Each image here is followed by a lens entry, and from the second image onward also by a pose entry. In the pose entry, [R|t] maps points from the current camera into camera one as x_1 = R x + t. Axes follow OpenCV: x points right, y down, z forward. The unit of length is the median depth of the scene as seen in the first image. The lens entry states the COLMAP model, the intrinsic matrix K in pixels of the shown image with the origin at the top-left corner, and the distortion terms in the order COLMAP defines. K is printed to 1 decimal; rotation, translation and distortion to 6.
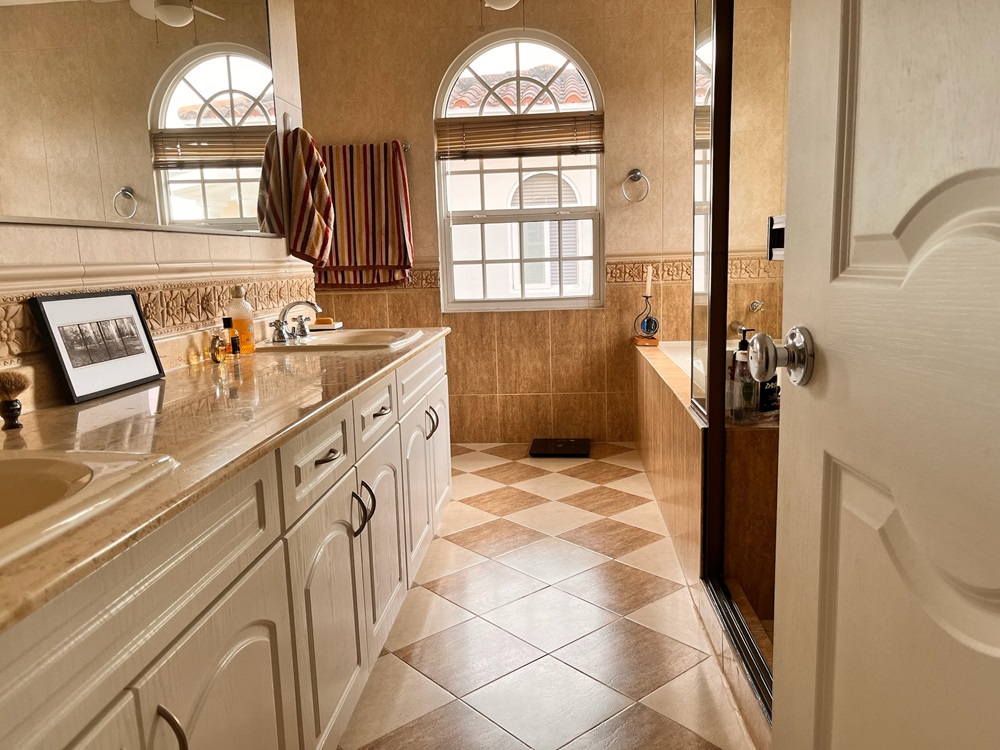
lens RADIAL K [[763.0, 0, 495.3], [0, 763.0, 379.2], [0, 0, 1]] dist [0.011150, -0.020164]
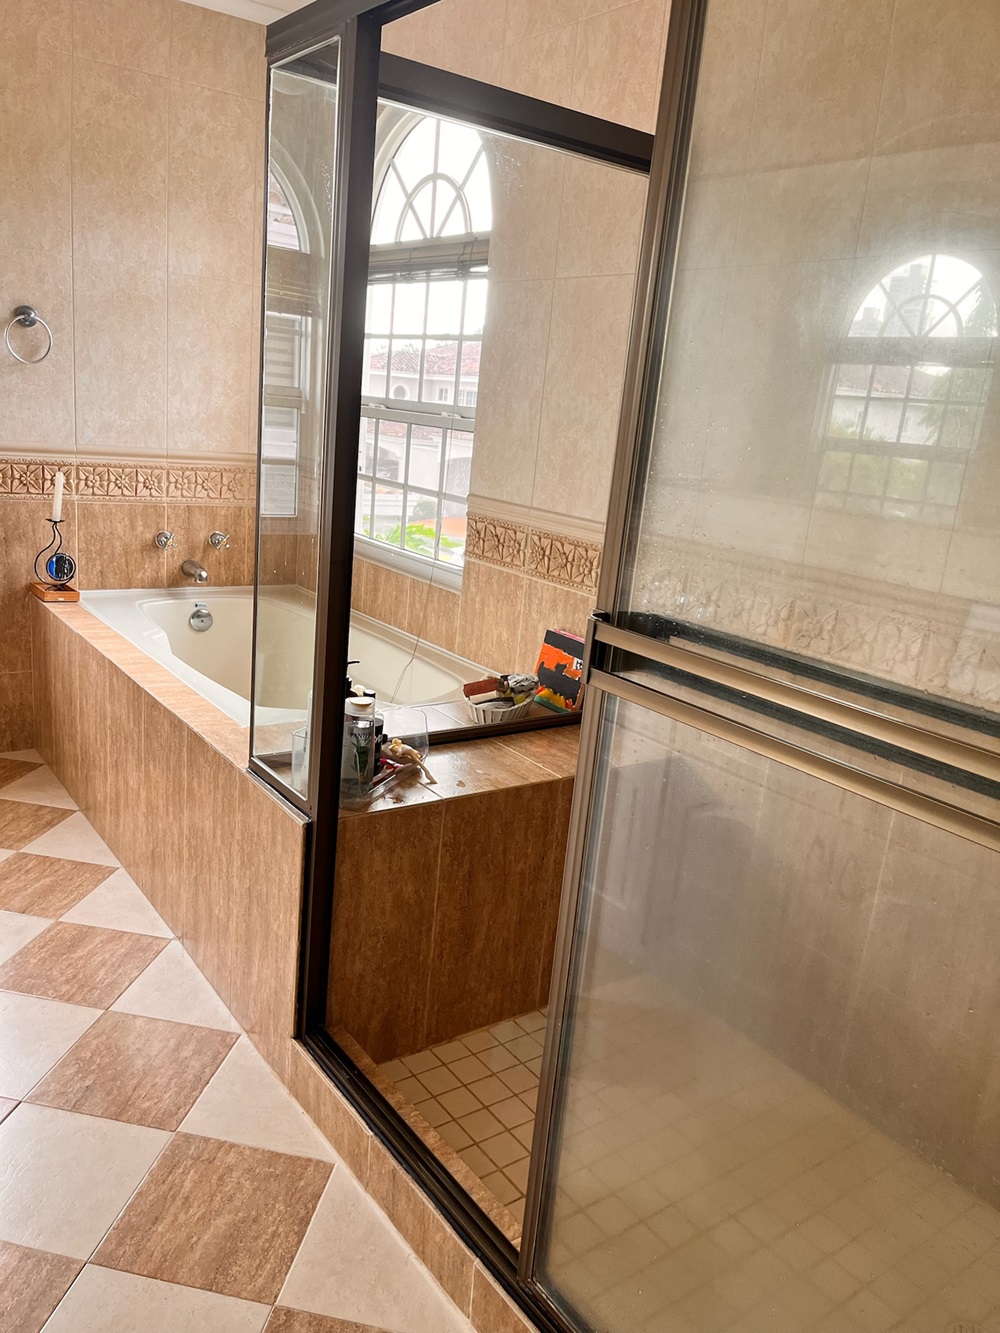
lens RADIAL K [[1017.1, 0, 502.3], [0, 1017.1, 663.9], [0, 0, 1]] dist [0.011150, -0.020164]
pose [[0.748329, -0.063114, 0.660319, -0.083854], [-0.009169, 0.994384, 0.105436, -0.083425], [-0.663265, -0.084956, 0.743547, 0.131267]]
